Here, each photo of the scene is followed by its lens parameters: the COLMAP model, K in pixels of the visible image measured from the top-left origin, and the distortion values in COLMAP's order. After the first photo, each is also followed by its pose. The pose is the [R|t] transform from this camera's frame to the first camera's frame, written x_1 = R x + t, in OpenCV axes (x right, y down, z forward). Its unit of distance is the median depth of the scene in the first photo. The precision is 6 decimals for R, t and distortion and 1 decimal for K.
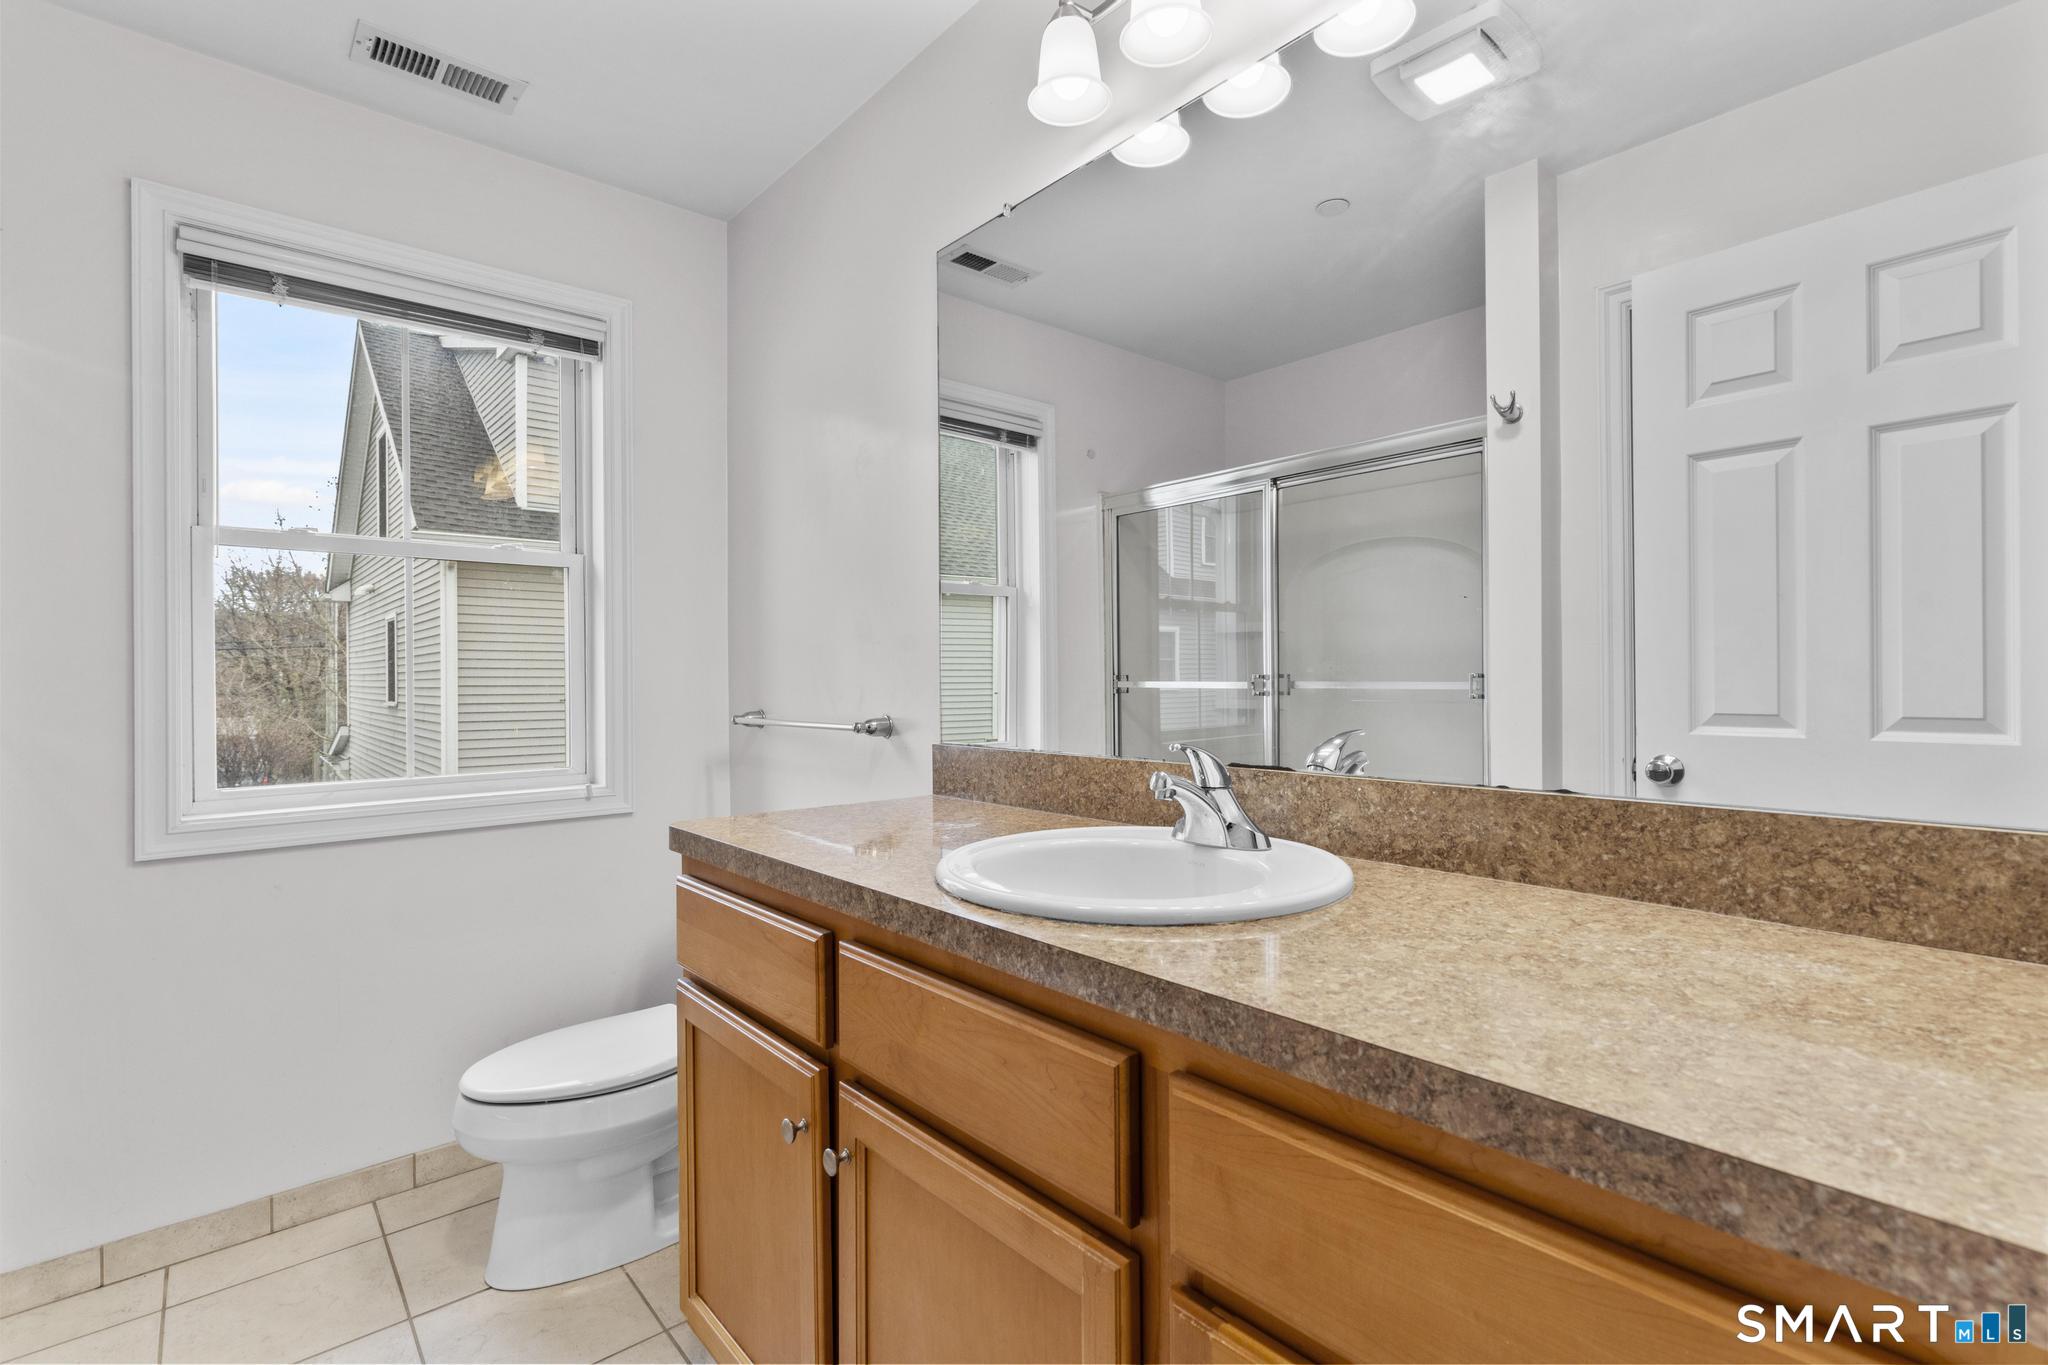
lens RADIAL K [[941.3, 0, 1027.7], [0, 941.3, 675.9], [0, 0, 1]] dist [-0.004328, 0.005367]
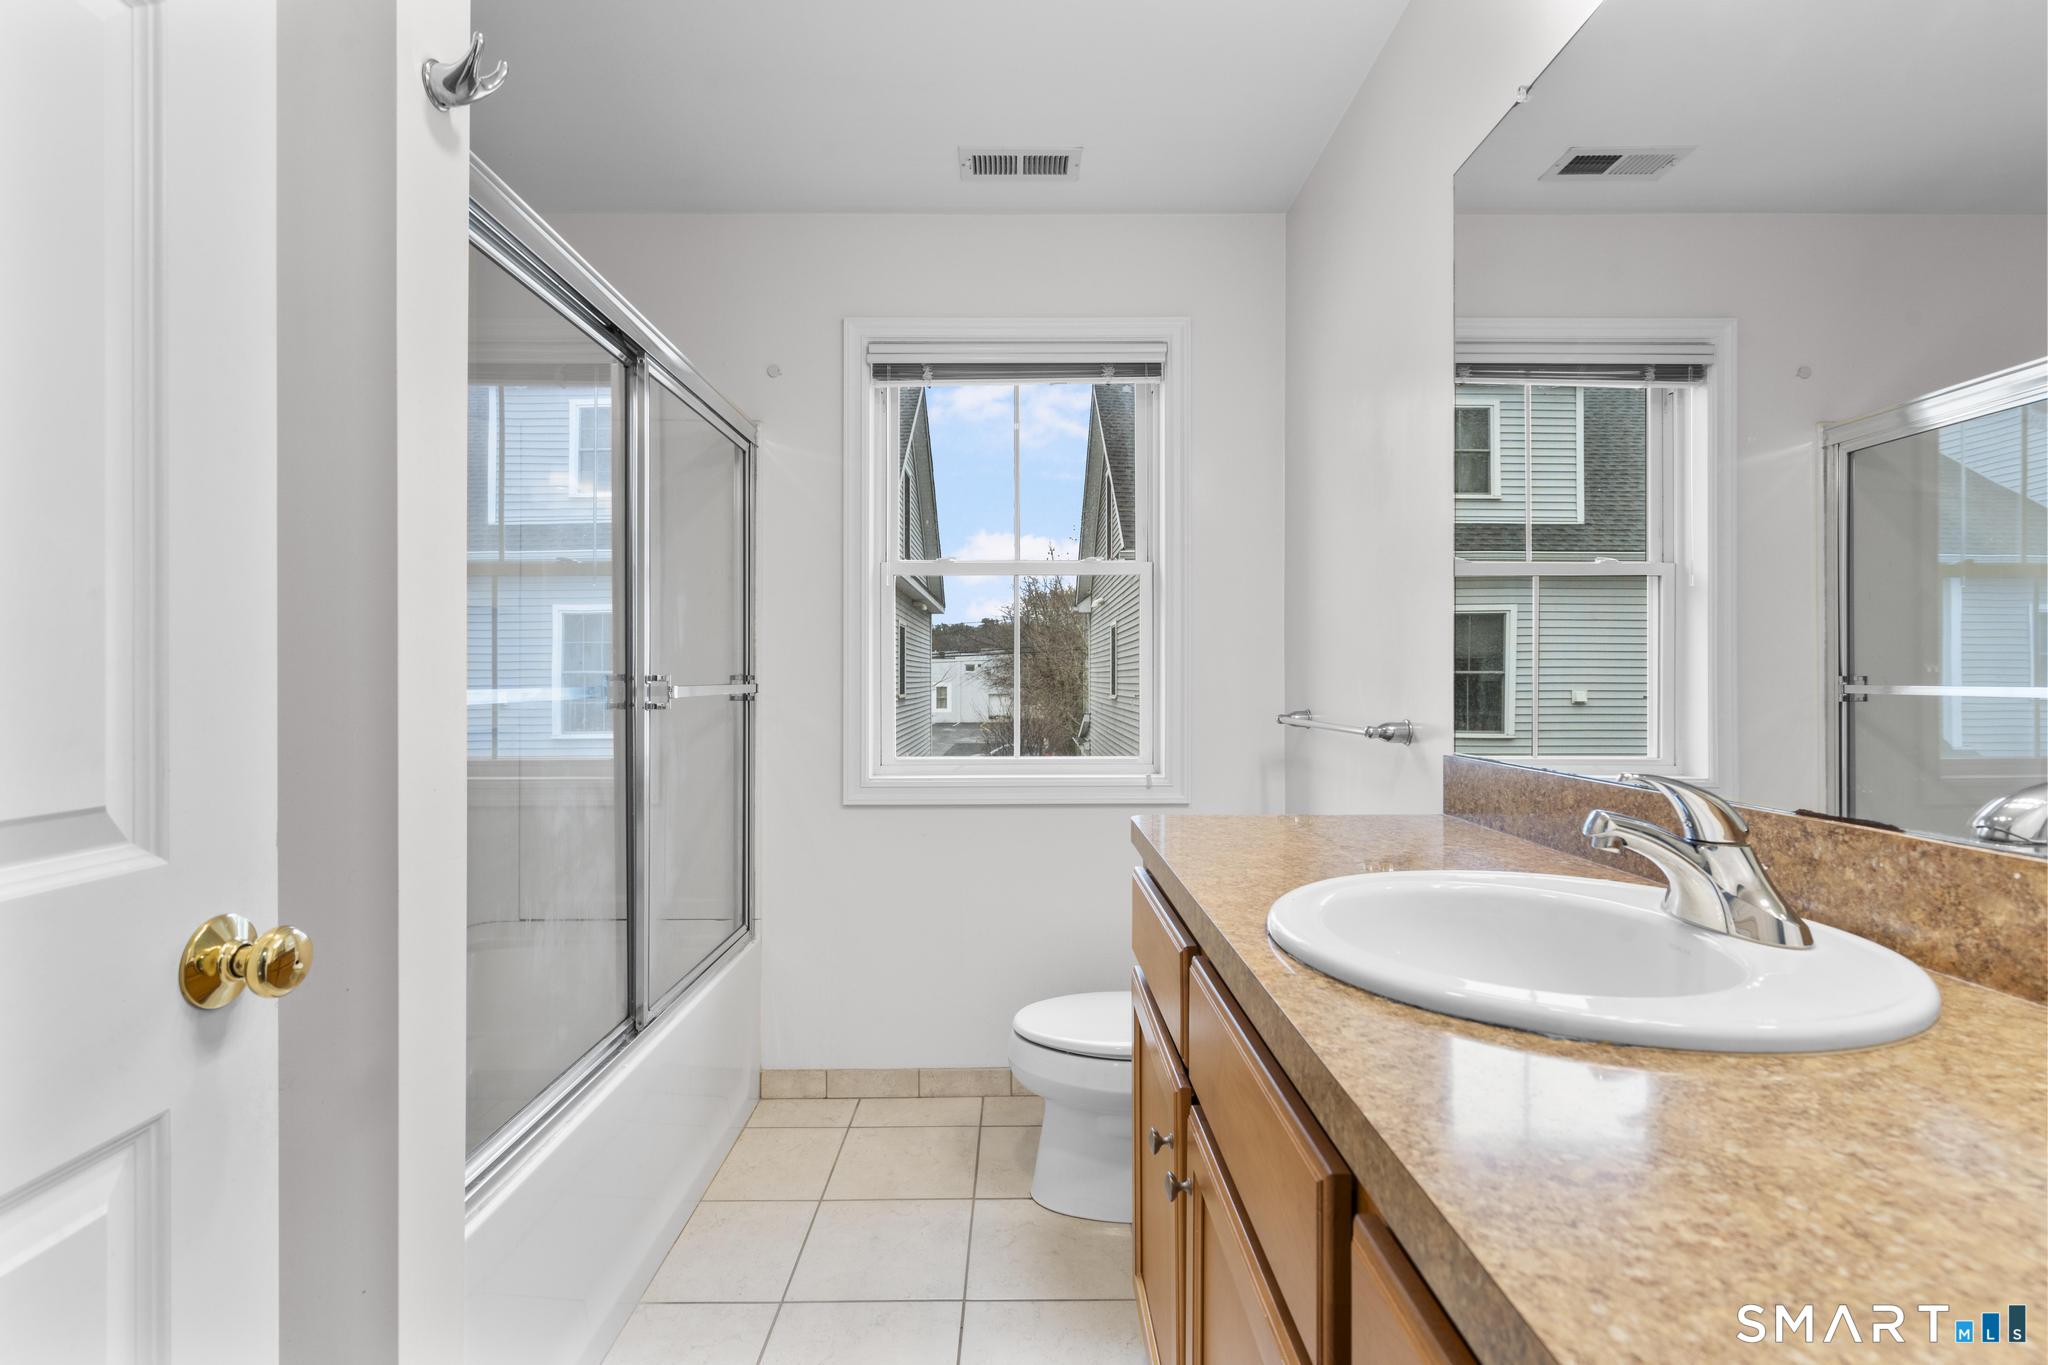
lens RADIAL K [[942.1, 0, 1026.2], [0, 942.1, 678.6], [0, 0, 1]] dist [-0.003126, 0.004154]
pose [[0.759858, 0.007551, -0.650045, 0.171159], [-0.004877, 0.999971, 0.005915, -0.000316], [0.650071, -0.001324, 0.759873, 0.107744]]
